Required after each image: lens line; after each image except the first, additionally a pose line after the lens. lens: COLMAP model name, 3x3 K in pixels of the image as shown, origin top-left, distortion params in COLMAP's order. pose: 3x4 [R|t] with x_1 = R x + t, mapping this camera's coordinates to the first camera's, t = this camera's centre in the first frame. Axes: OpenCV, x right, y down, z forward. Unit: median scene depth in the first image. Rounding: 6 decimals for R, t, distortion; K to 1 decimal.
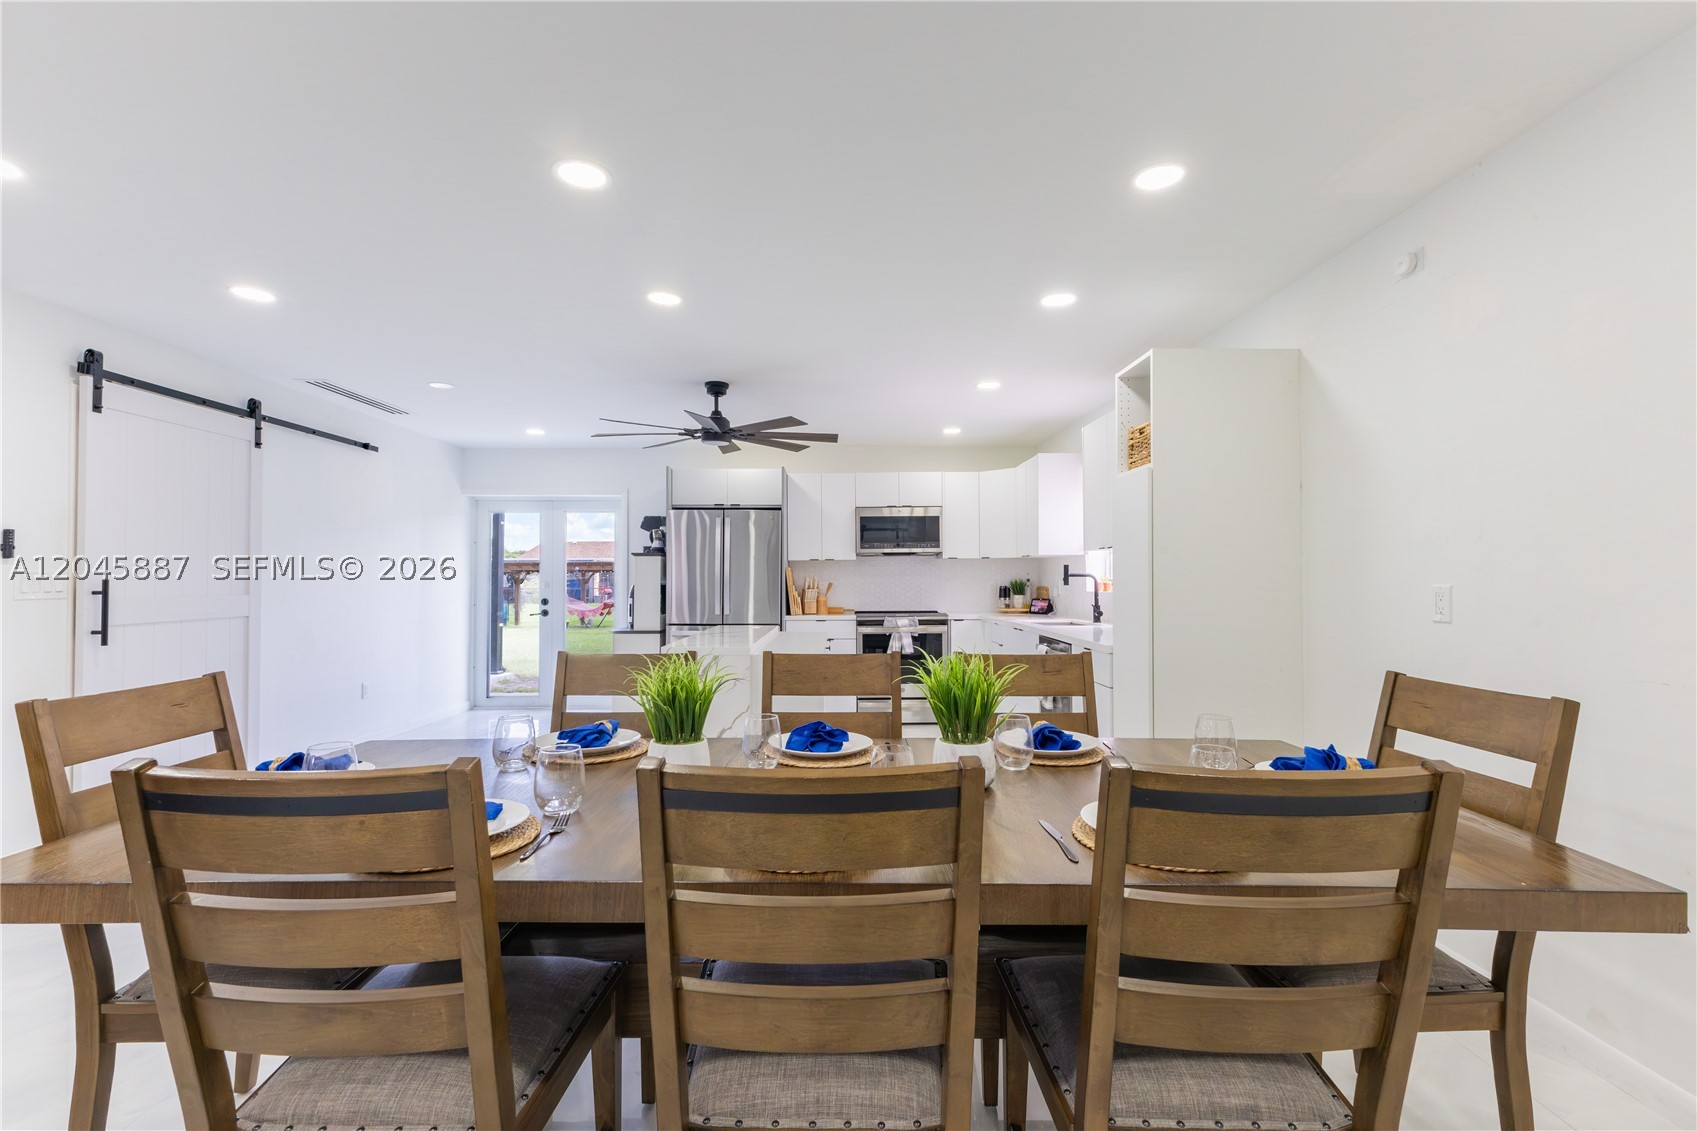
lens RADIAL K [[740.4, 0, 851.3], [0, 740.4, 573.2], [0, 0, 1]] dist [0.011604, -0.003081]
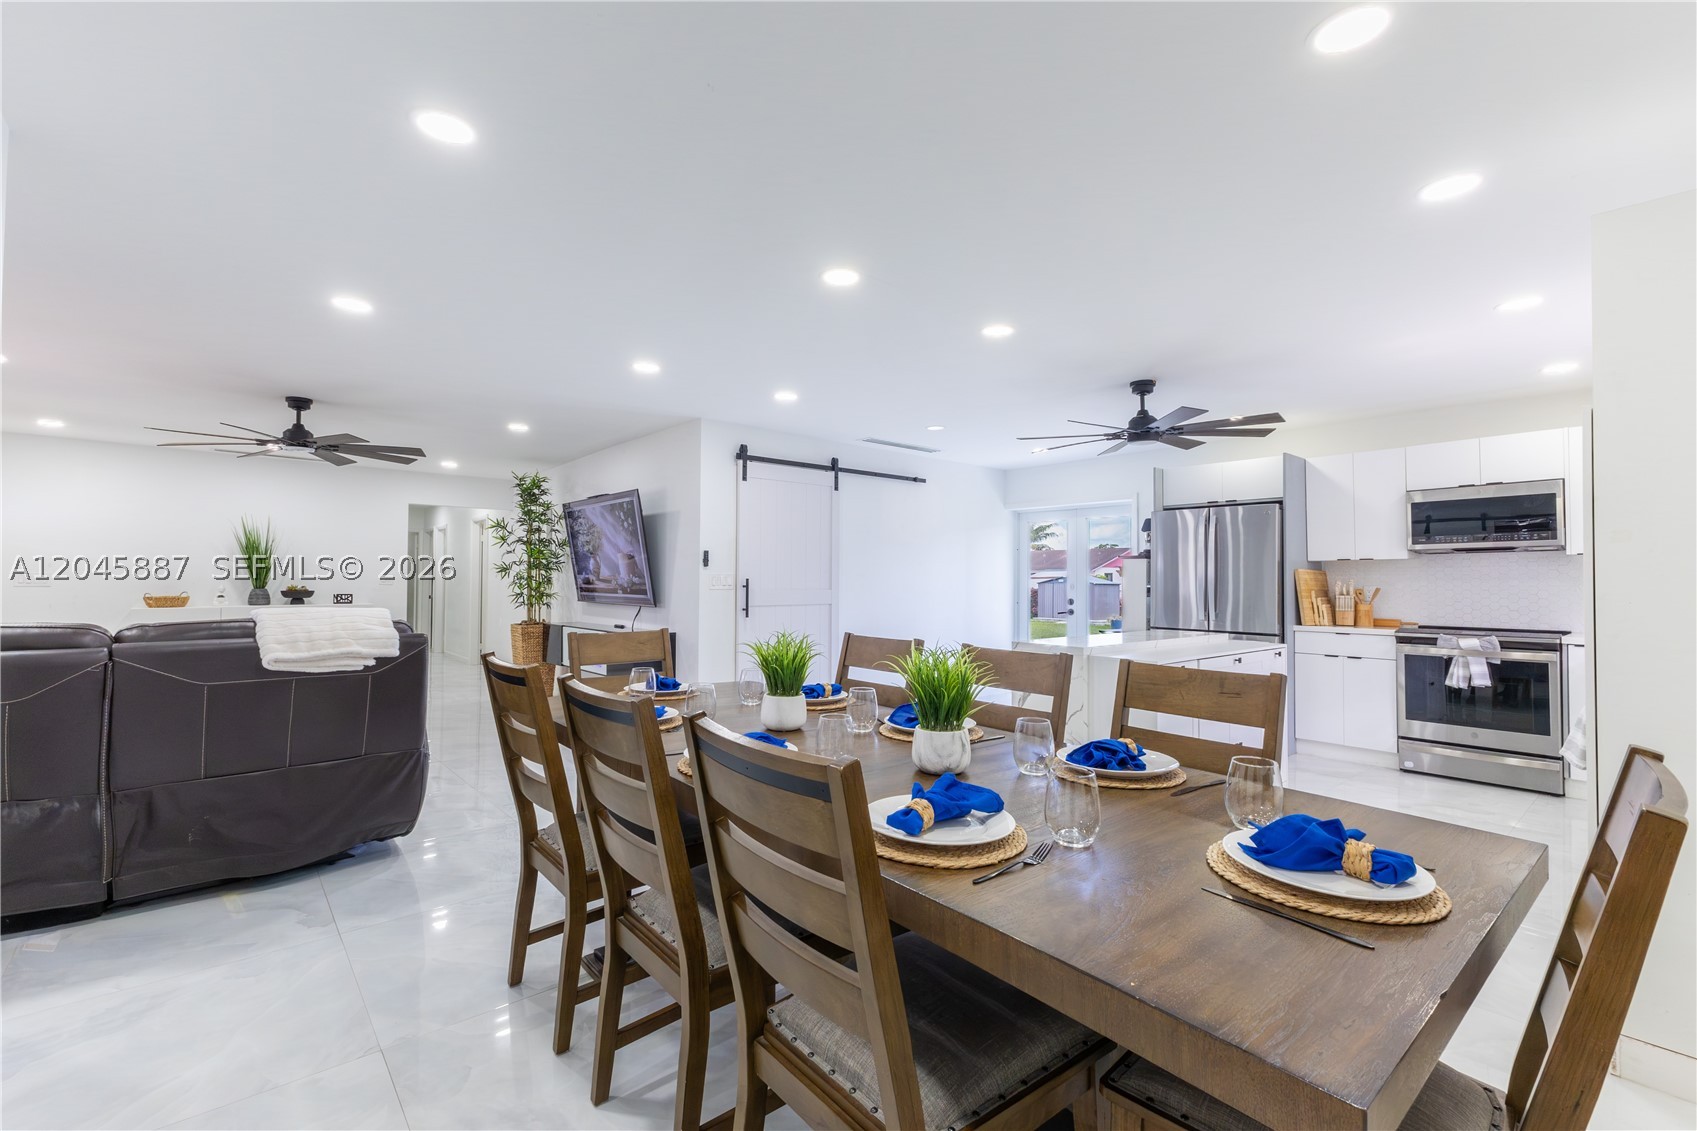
lens RADIAL K [[740.4, 0, 849.0], [0, 740.4, 572.3], [0, 0, 1]] dist [0.011604, -0.003081]
pose [[0.640596, -0.002835, -0.767873, 0.251511], [-0.002080, 0.999983, -0.005427, 0.001490], [0.767876, 0.005073, 0.640579, 0.058166]]
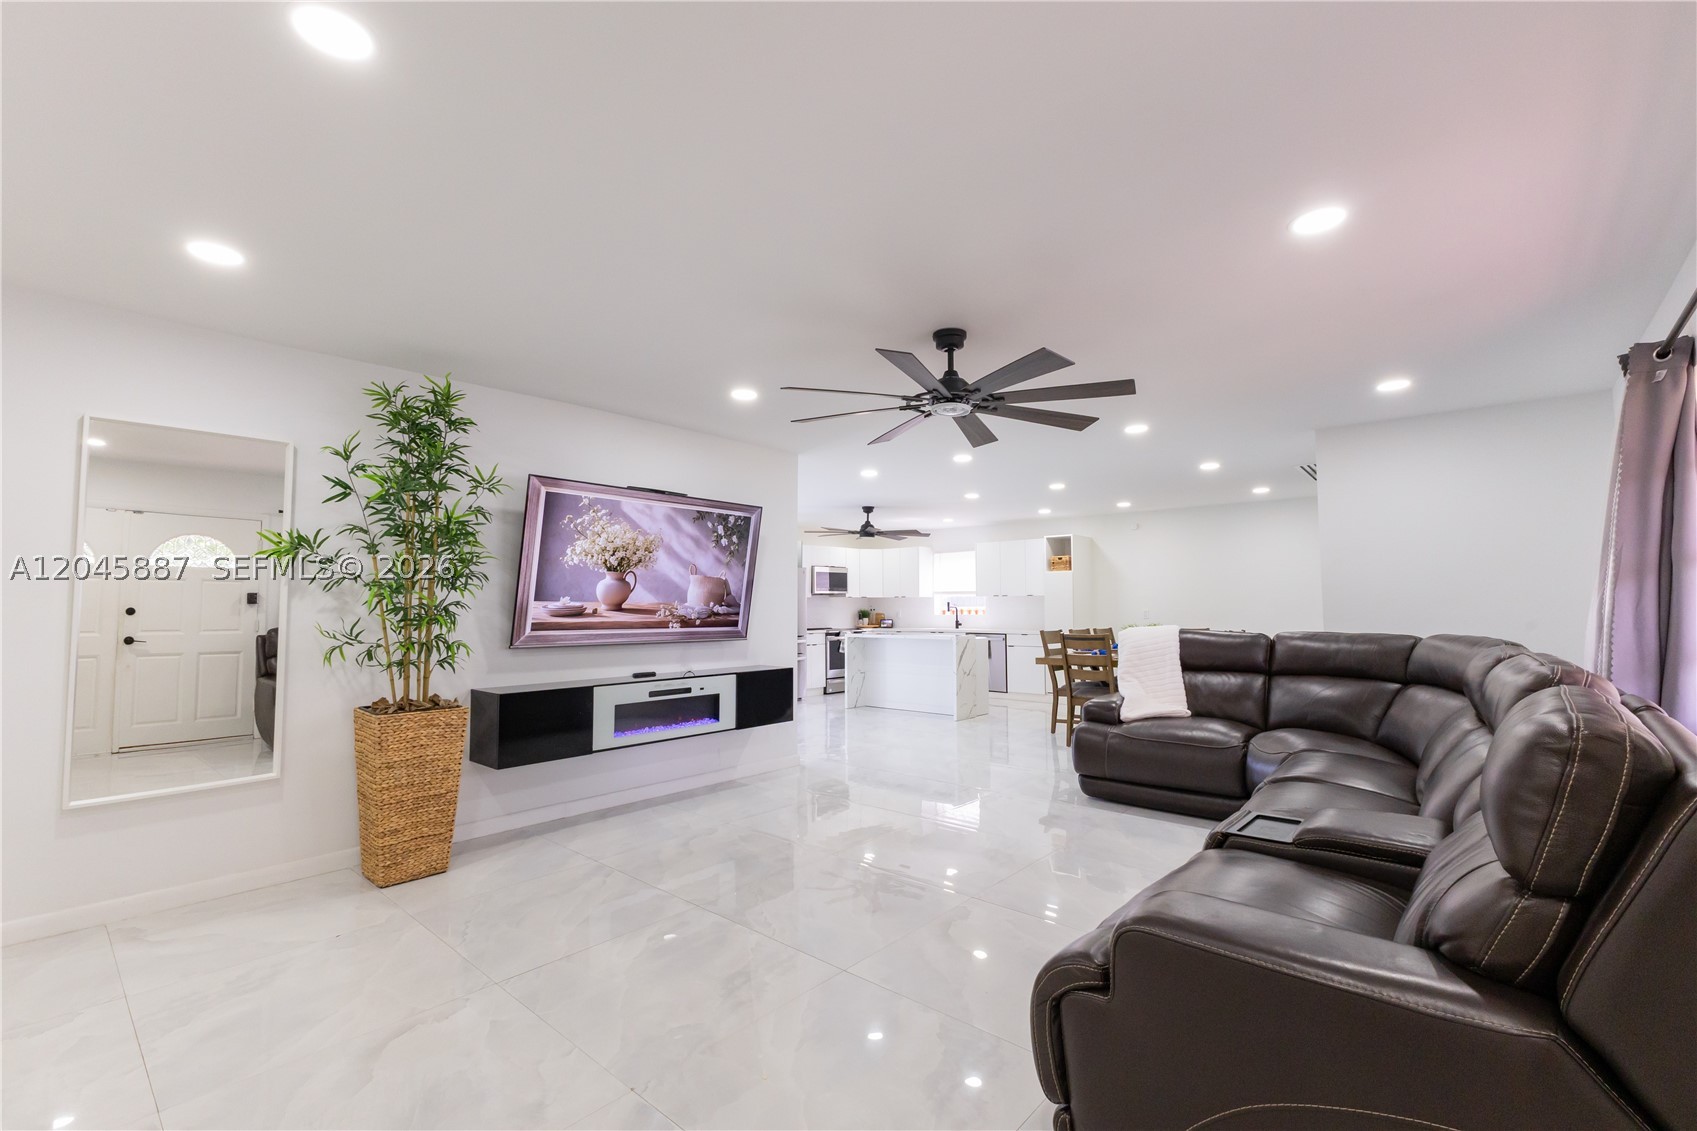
lens RADIAL K [[740.4, 0, 861.3], [0, 740.4, 562.9], [0, 0, 1]] dist [0.011604, -0.003081]
pose [[0.663070, 0.047569, 0.747045, -1.261728], [-0.003195, 0.998150, -0.060723, 0.005192], [-0.748551, 0.037877, 0.661995, -0.195376]]
